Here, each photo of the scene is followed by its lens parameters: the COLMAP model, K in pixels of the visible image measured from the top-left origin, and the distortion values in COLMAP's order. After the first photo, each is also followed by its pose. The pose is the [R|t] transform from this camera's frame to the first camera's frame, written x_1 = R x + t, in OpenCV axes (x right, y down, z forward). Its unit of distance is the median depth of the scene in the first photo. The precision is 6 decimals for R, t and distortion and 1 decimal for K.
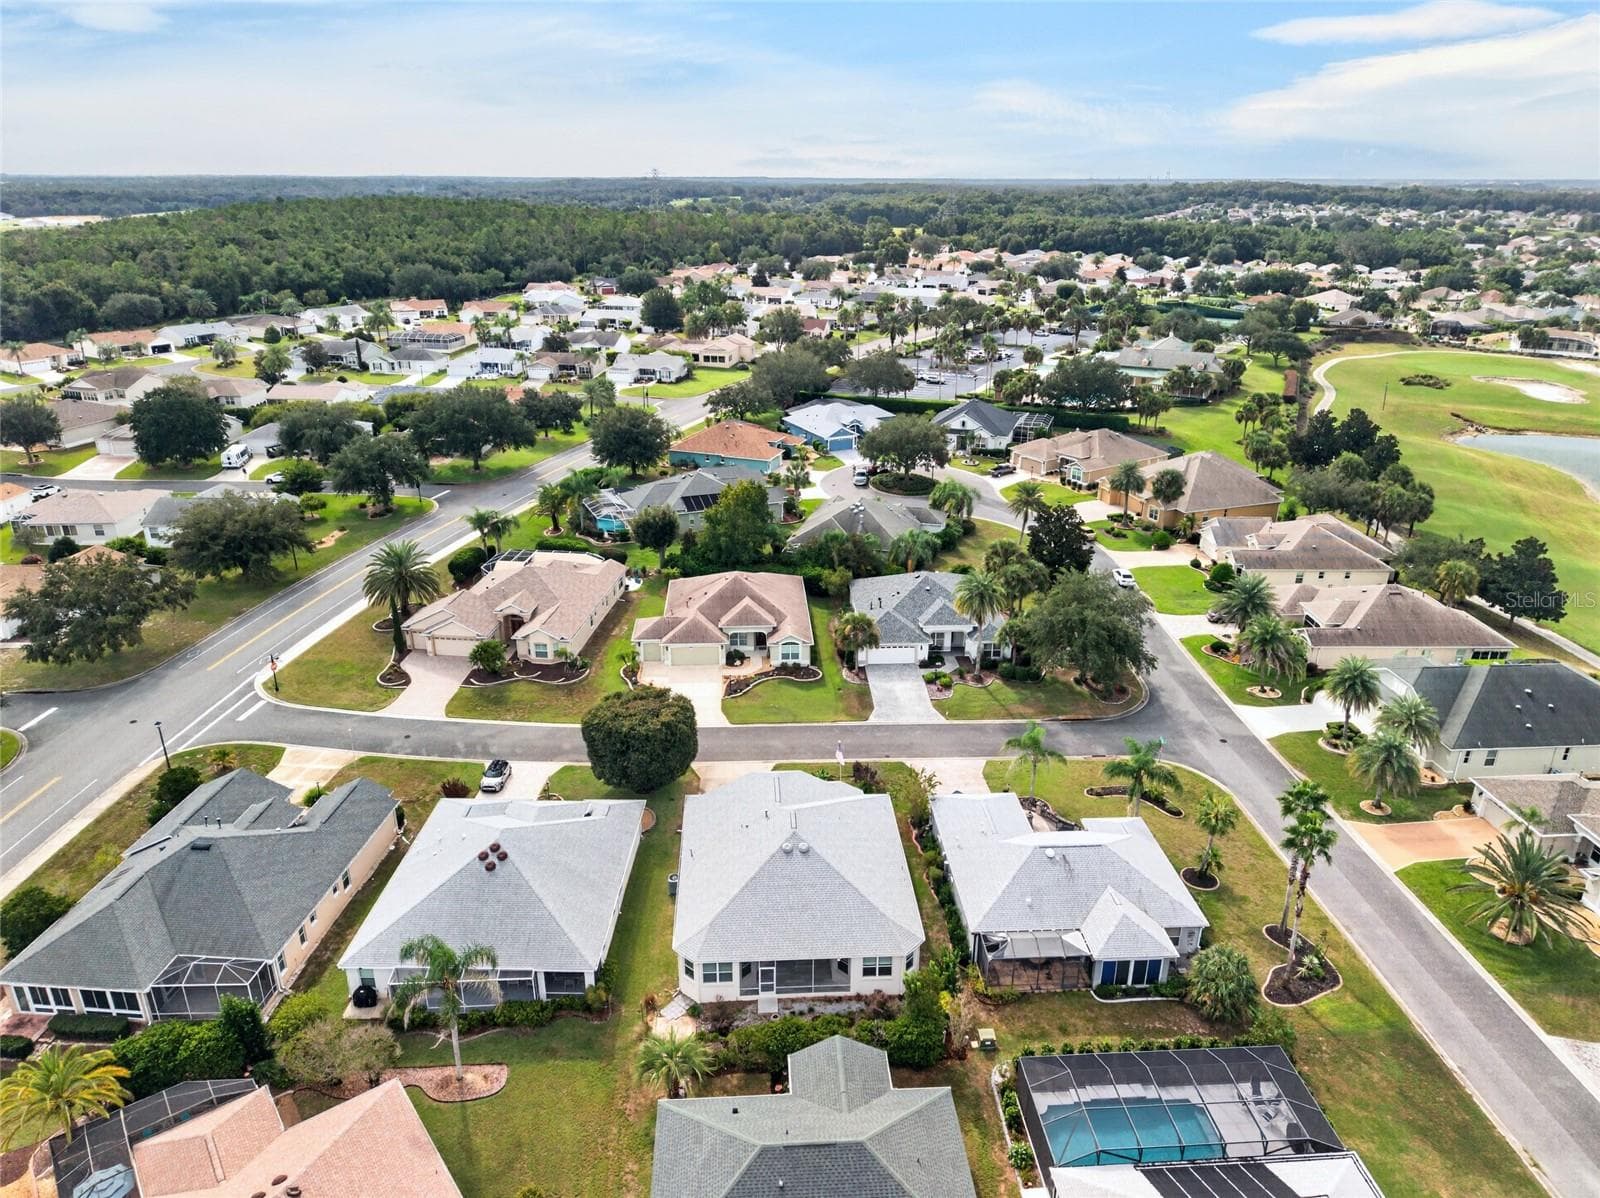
lens RADIAL K [[1066.5, 0, 800.0], [0, 1066.5, 599.0], [0, 0, 1]] dist [0.045456, -0.045799]
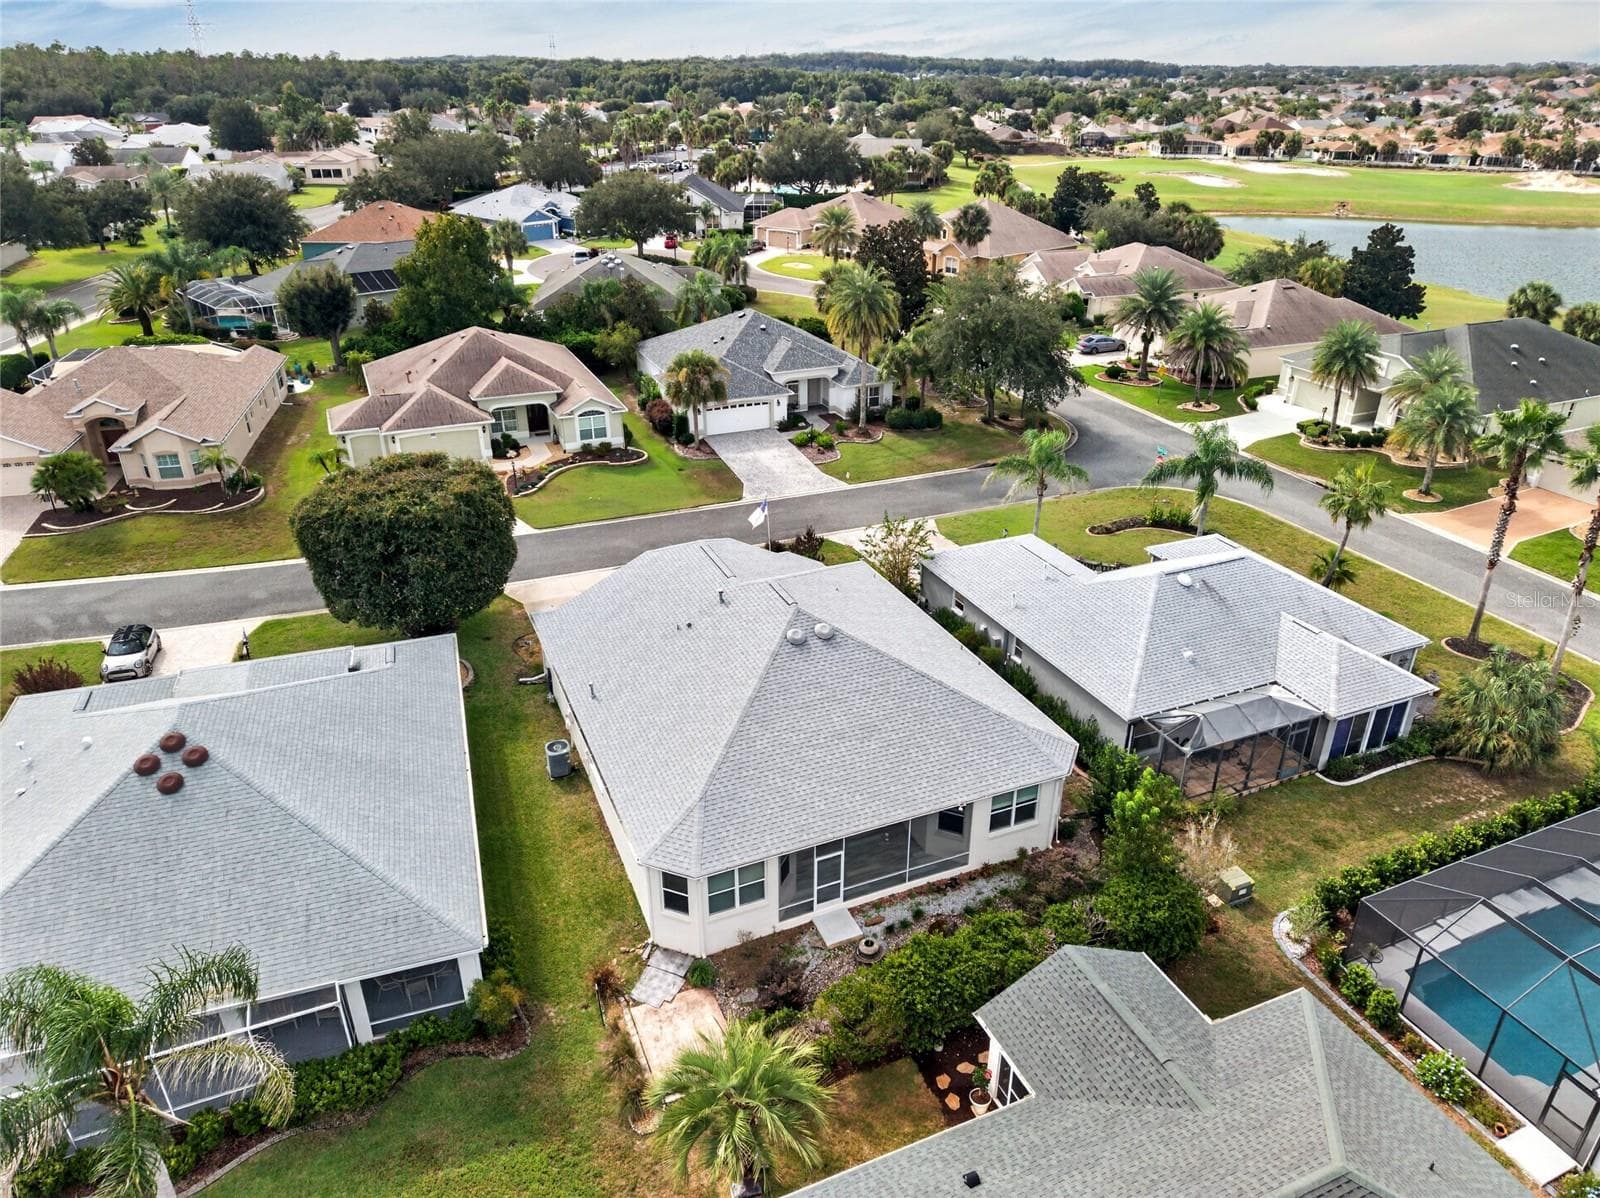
lens RADIAL K [[1066.5, 0, 800.0], [0, 1066.5, 599.0], [0, 0, 1]] dist [0.045456, -0.045799]
pose [[0.939675, -0.153696, 0.305596, -0.110505], [0.127029, 0.986279, 0.105437, 0.104668], [-0.317608, -0.060257, 0.946306, 0.329487]]
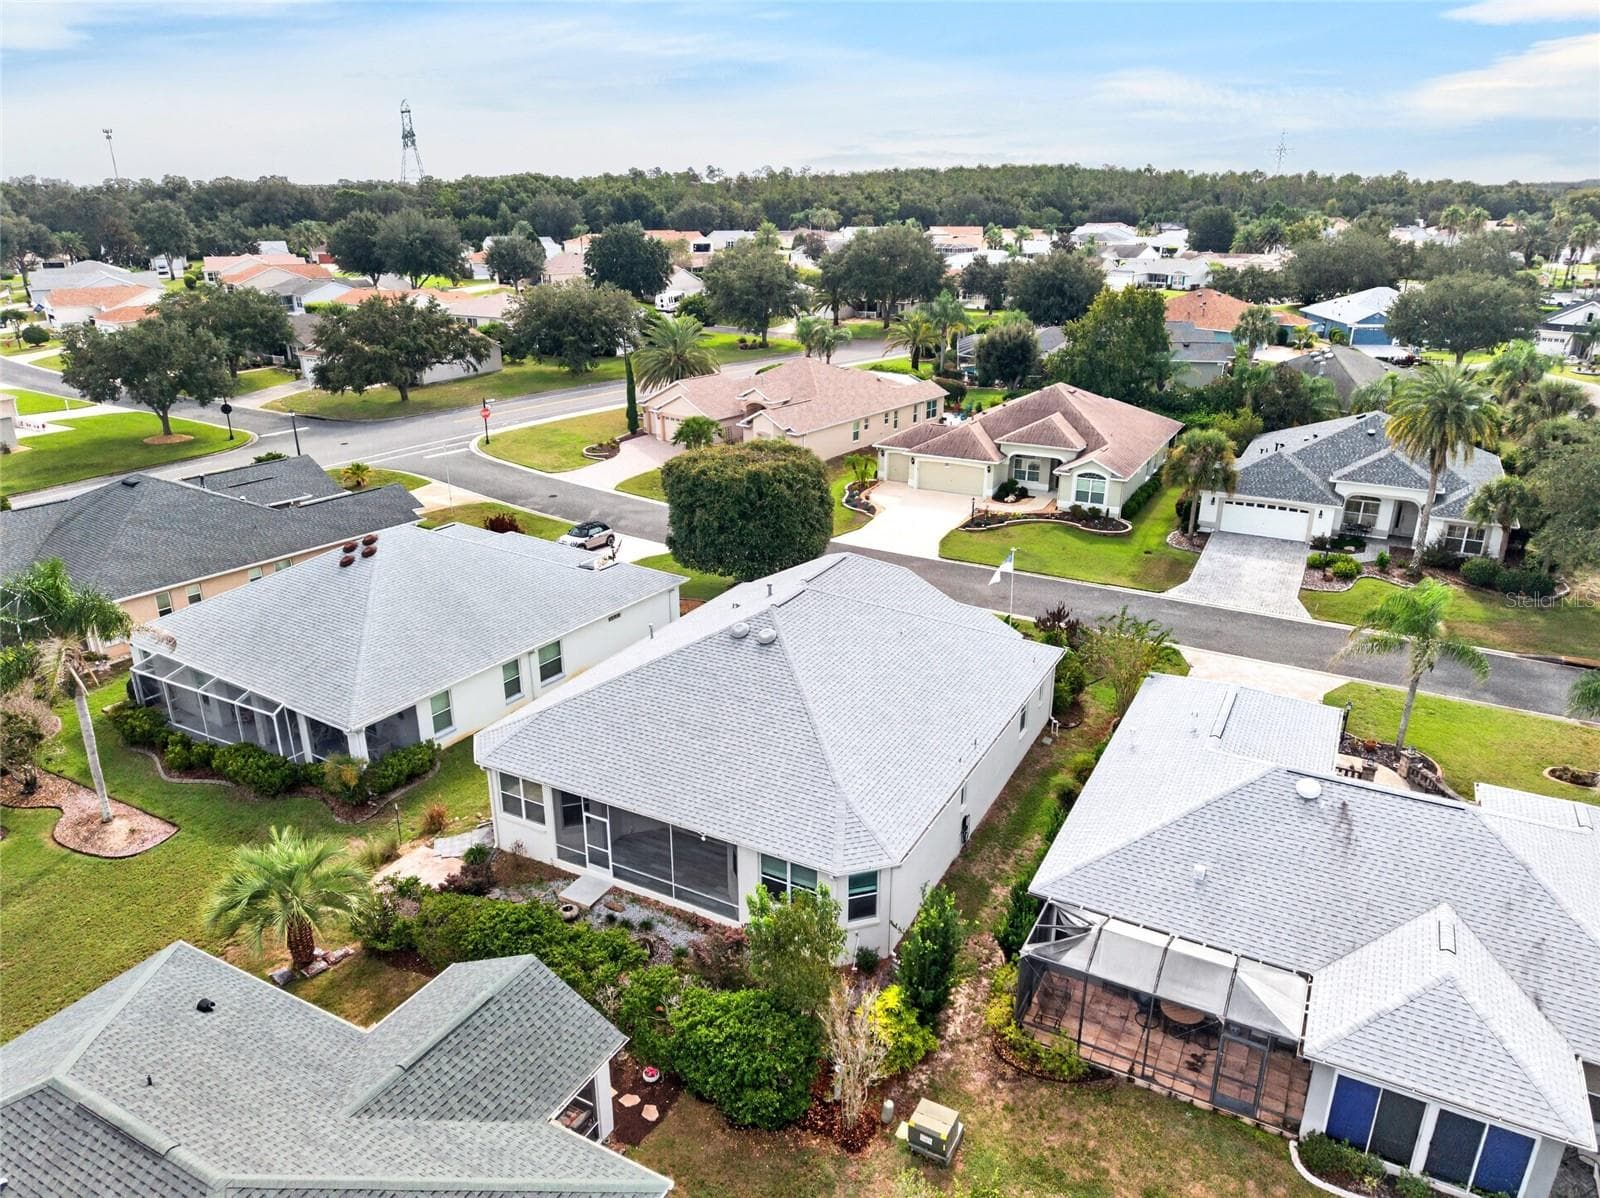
lens RADIAL K [[1066.5, 0, 800.0], [0, 1066.5, 599.0], [0, 0, 1]] dist [0.045456, -0.045799]
pose [[0.851926, 0.182313, -0.490902, 0.173075], [-0.190007, 0.981171, 0.034647, 0.128047], [0.487976, 0.063758, 0.870526, 0.370630]]
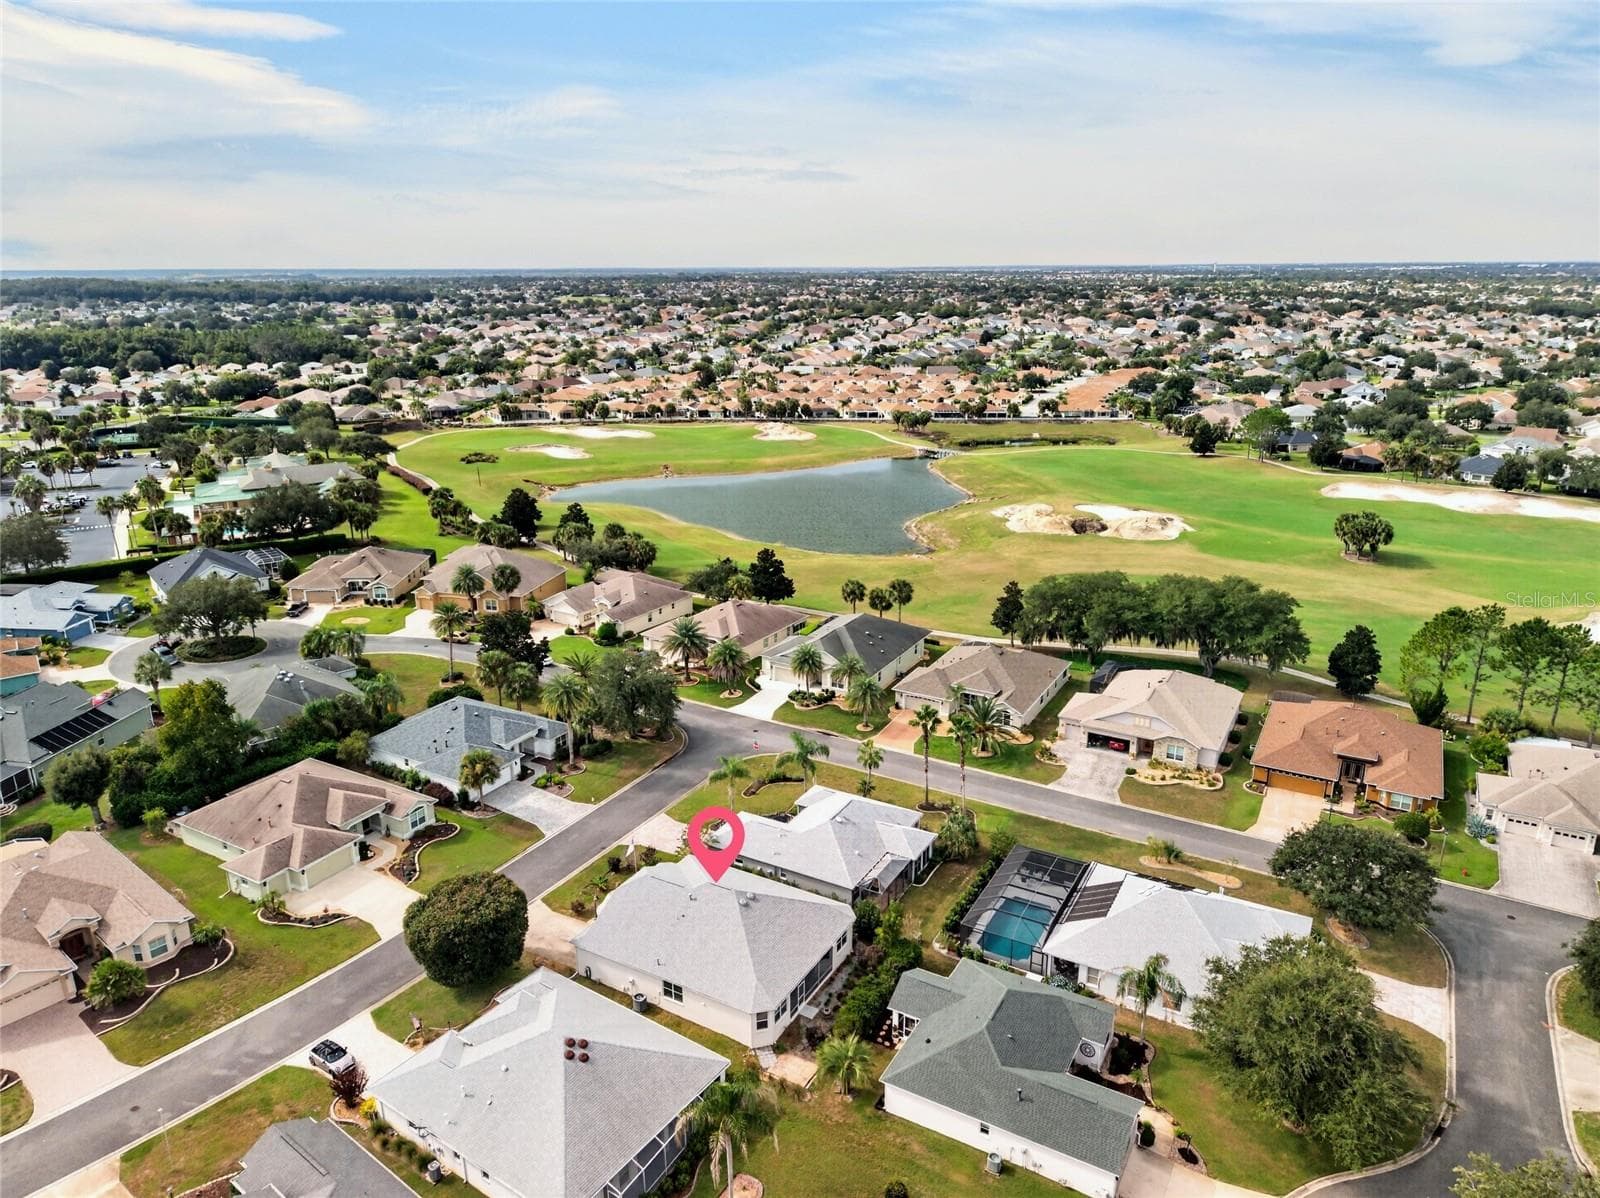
lens RADIAL K [[1070.3, 0, 800.0], [0, 1070.3, 599.0], [0, 0, 1]] dist [0.008202, -0.000112]
pose [[0.545038, -0.256287, 0.798279, -0.567234], [0.314124, 0.945203, 0.088984, -0.120438], [-0.777341, 0.202259, 0.595678, 0.098890]]
